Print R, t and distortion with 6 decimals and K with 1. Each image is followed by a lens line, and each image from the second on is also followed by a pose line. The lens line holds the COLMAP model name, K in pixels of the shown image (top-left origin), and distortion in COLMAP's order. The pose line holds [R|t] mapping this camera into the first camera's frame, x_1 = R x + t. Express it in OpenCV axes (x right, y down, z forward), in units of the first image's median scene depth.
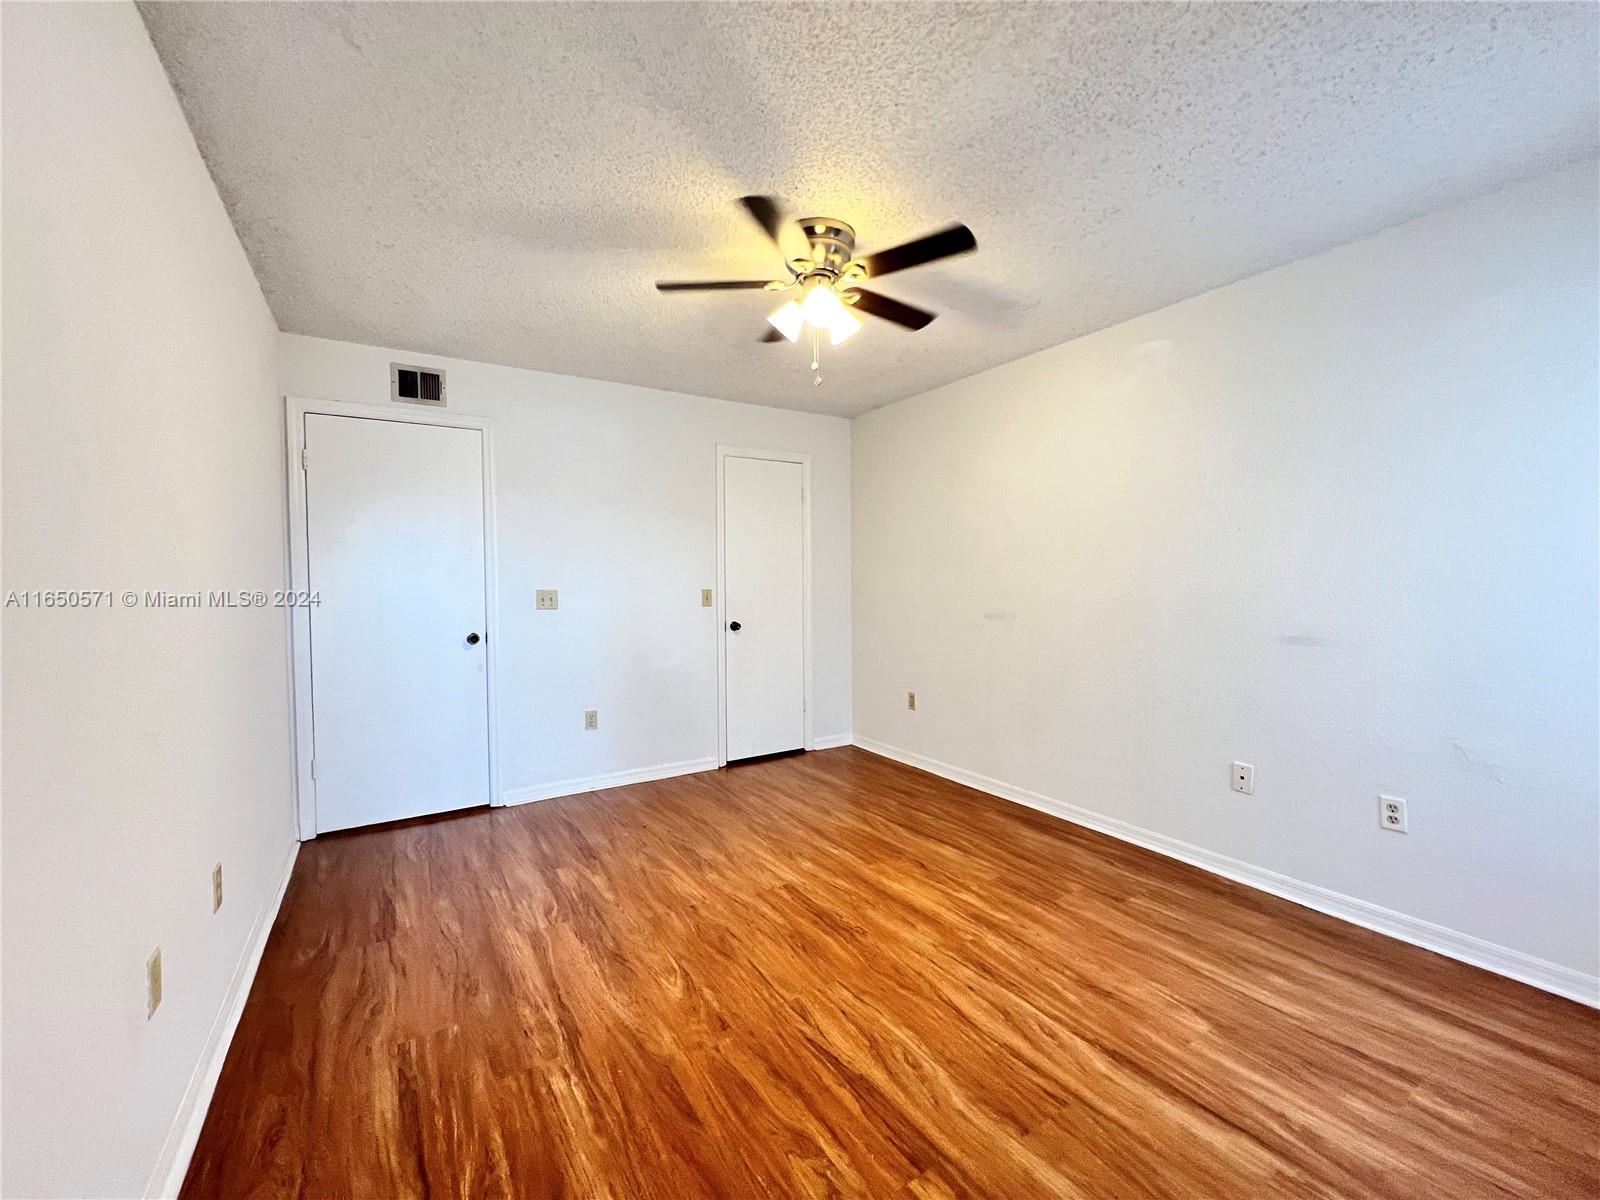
lens RADIAL K [[641.6, 0, 790.9], [0, 641.6, 592.6], [0, 0, 1]] dist [-0.003579, 0.001208]
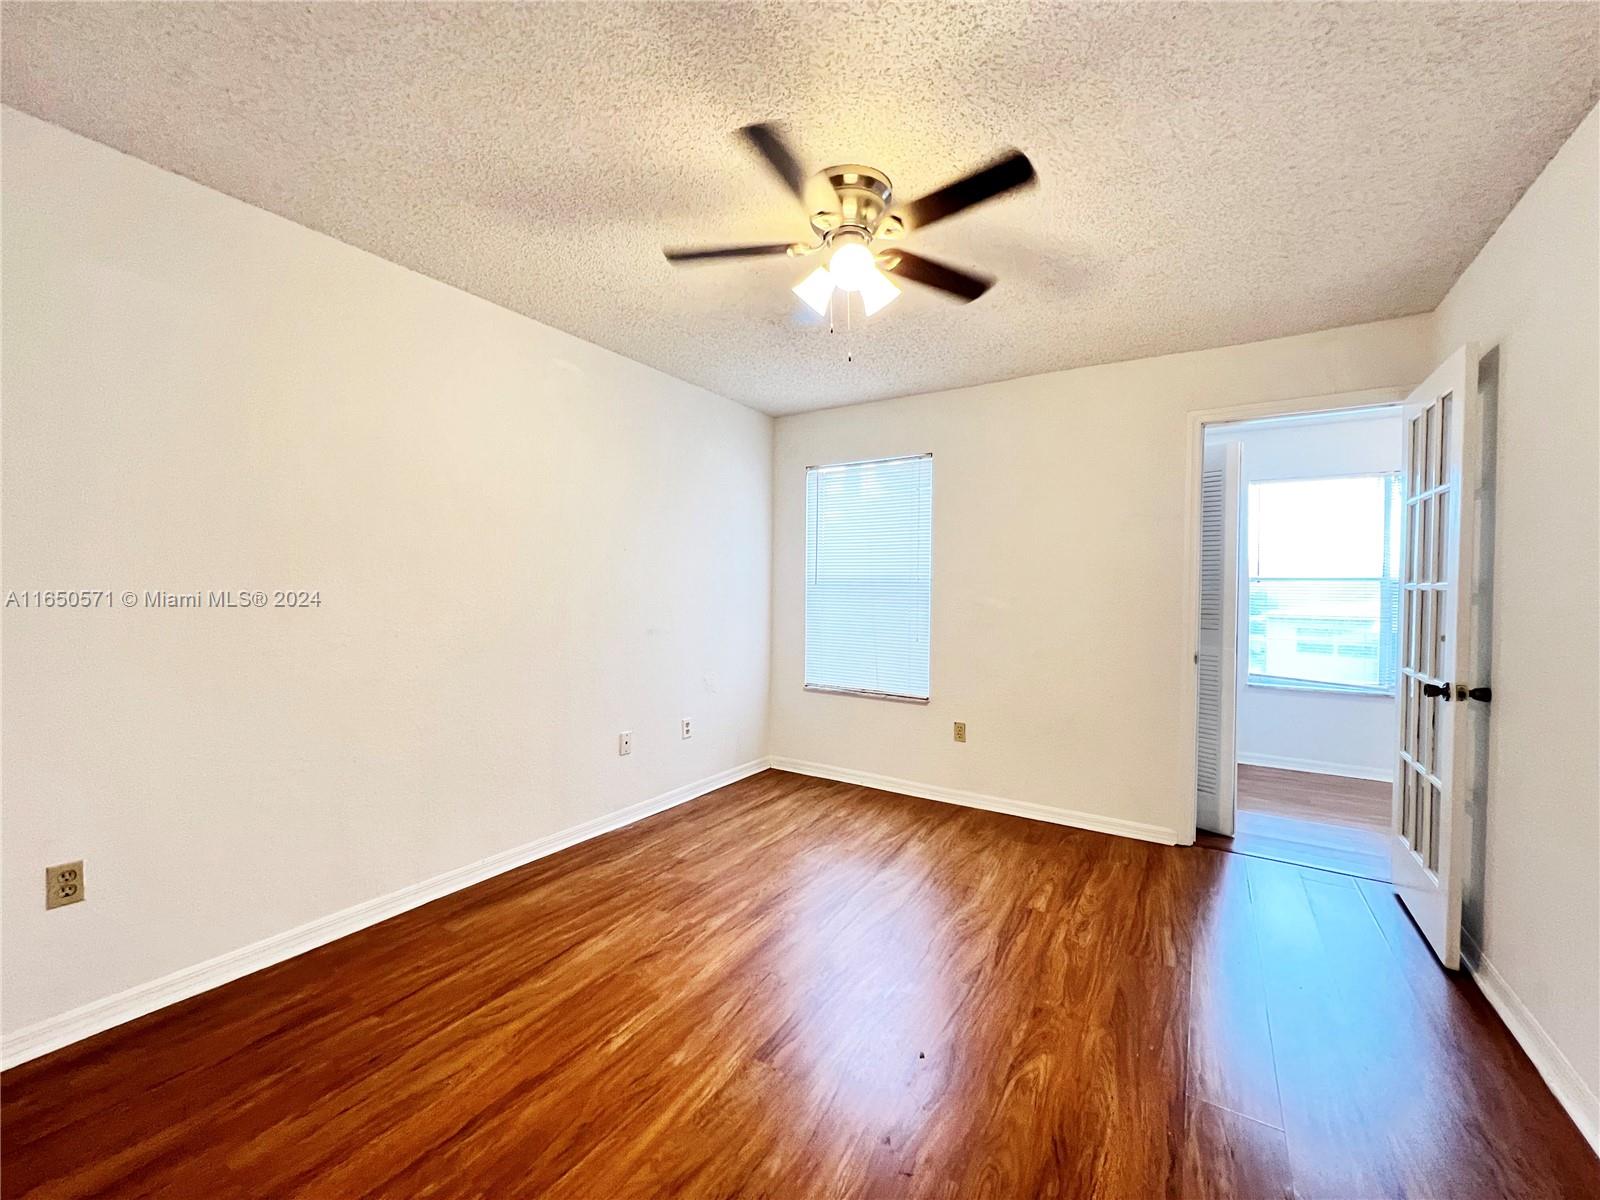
lens RADIAL K [[641.6, 0, 801.3], [0, 641.6, 585.9], [0, 0, 1]] dist [-0.003579, 0.001208]
pose [[-0.432971, 0.006642, 0.901383, -0.749166], [0.010013, 0.999947, -0.002558, -0.024818], [-0.901352, 0.007918, -0.433014, 1.510581]]
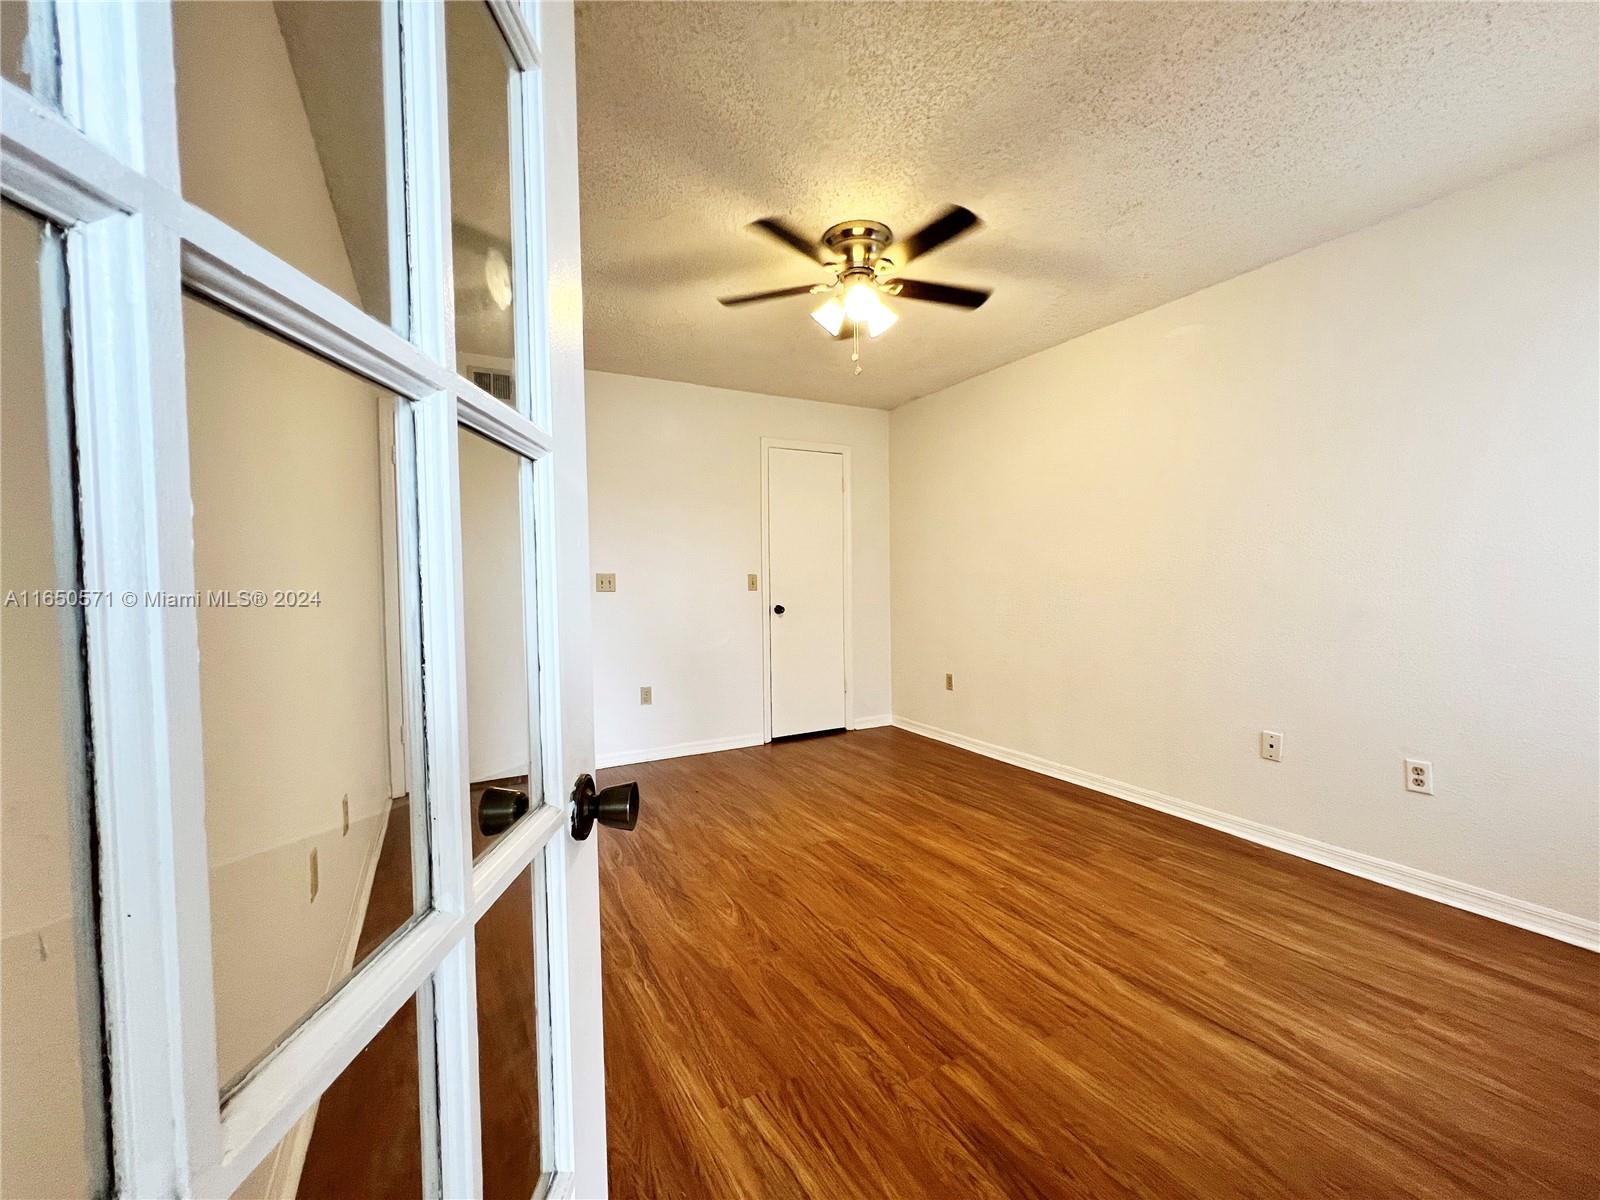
lens RADIAL K [[641.6, 0, 790.1], [0, 641.6, 593.4], [0, 0, 1]] dist [-0.003579, 0.001208]
pose [[0.998039, -0.003609, -0.062491, -0.005882], [0.003835, 0.999987, 0.003500, 0.044163], [0.062478, -0.003733, 0.998039, -0.095836]]
